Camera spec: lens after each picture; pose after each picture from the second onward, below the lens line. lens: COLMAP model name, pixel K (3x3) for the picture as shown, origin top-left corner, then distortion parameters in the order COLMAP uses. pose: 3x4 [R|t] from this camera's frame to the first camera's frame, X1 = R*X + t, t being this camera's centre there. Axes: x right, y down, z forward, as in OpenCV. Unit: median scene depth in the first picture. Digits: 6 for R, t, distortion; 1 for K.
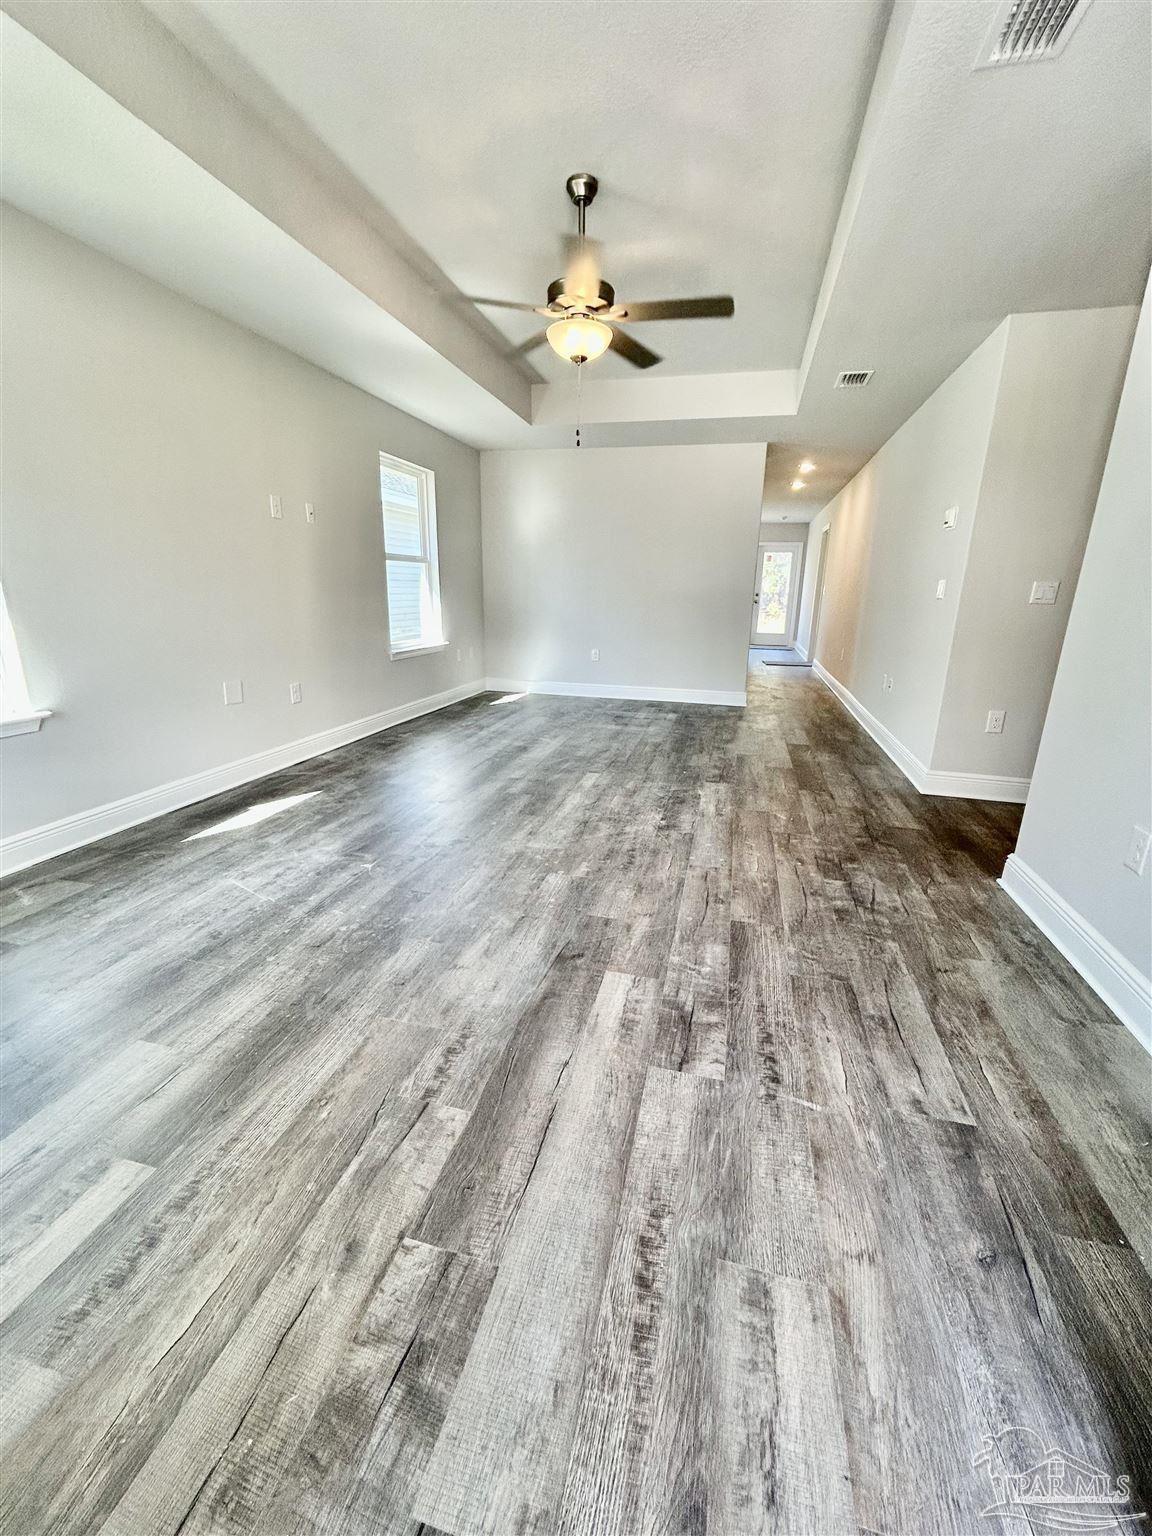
lens RADIAL K [[622.1, 0, 576.0], [0, 622.1, 768.0], [0, 0, 1]] dist [0.000066, 0.000003]
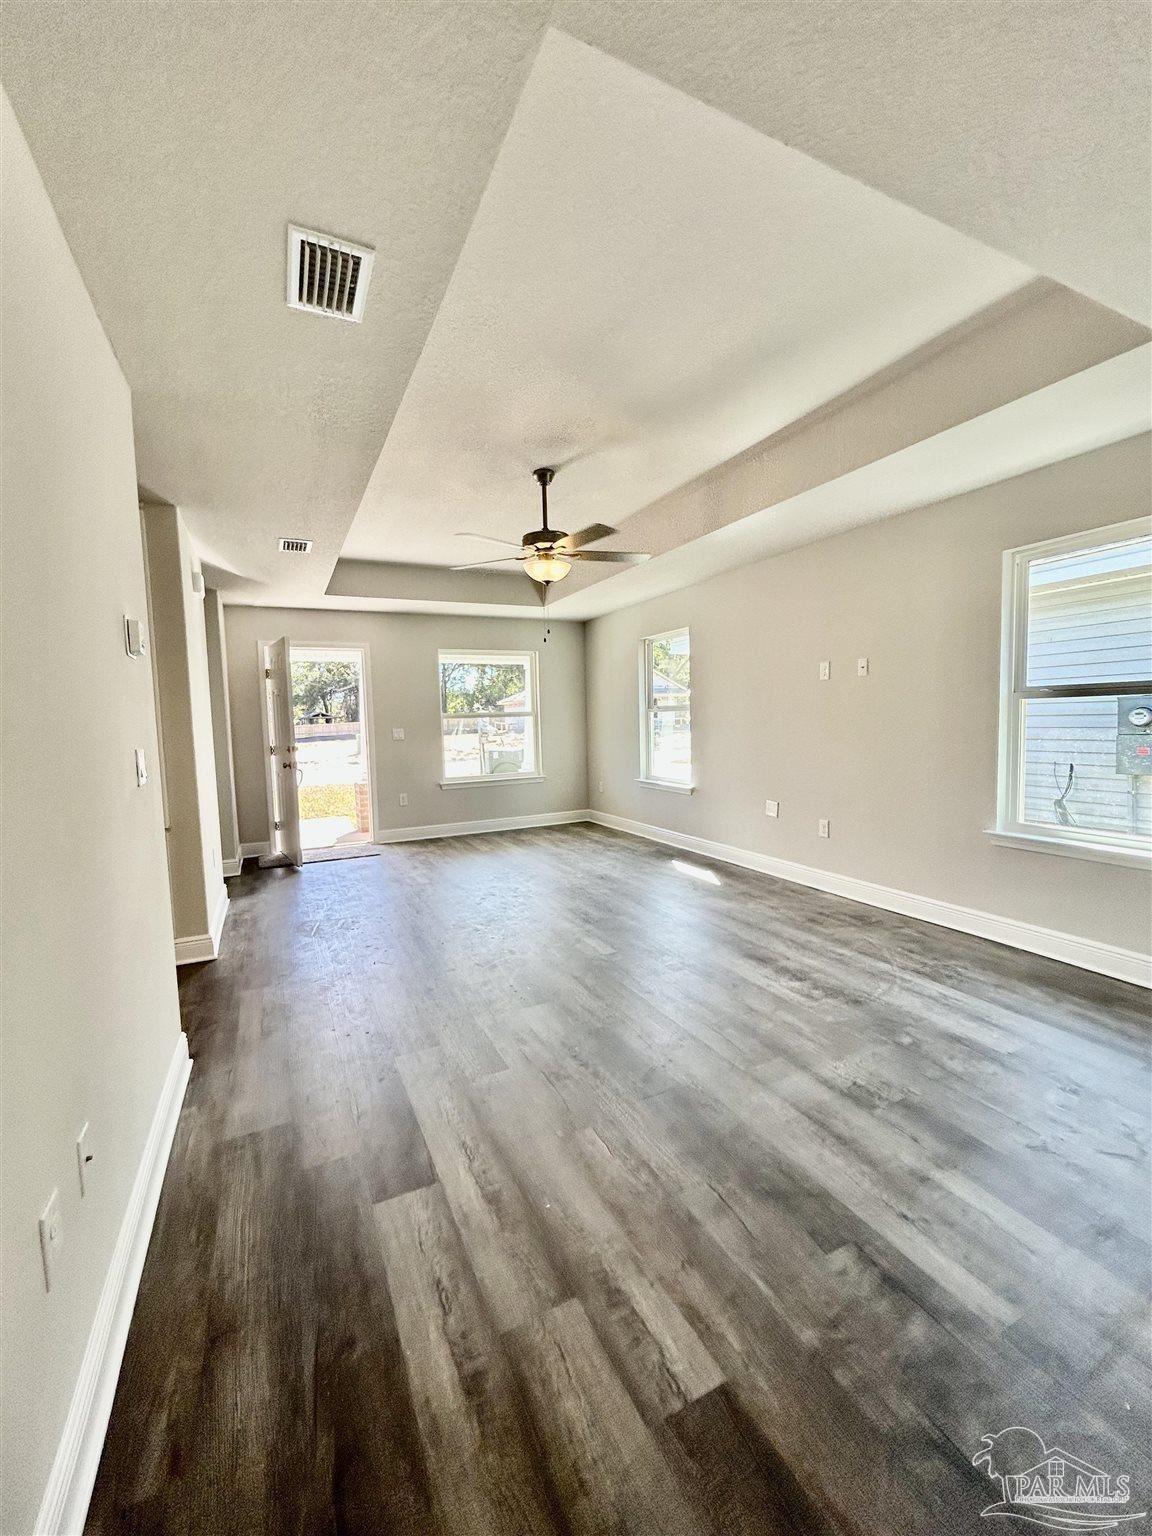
lens RADIAL K [[622.1, 0, 576.0], [0, 622.1, 768.0], [0, 0, 1]] dist [0.000066, 0.000003]
pose [[-0.759343, 0.051310, -0.648664, 0.630997], [-0.169580, 0.946831, 0.273410, -0.475918], [0.628204, 0.317613, -0.710268, 1.558636]]
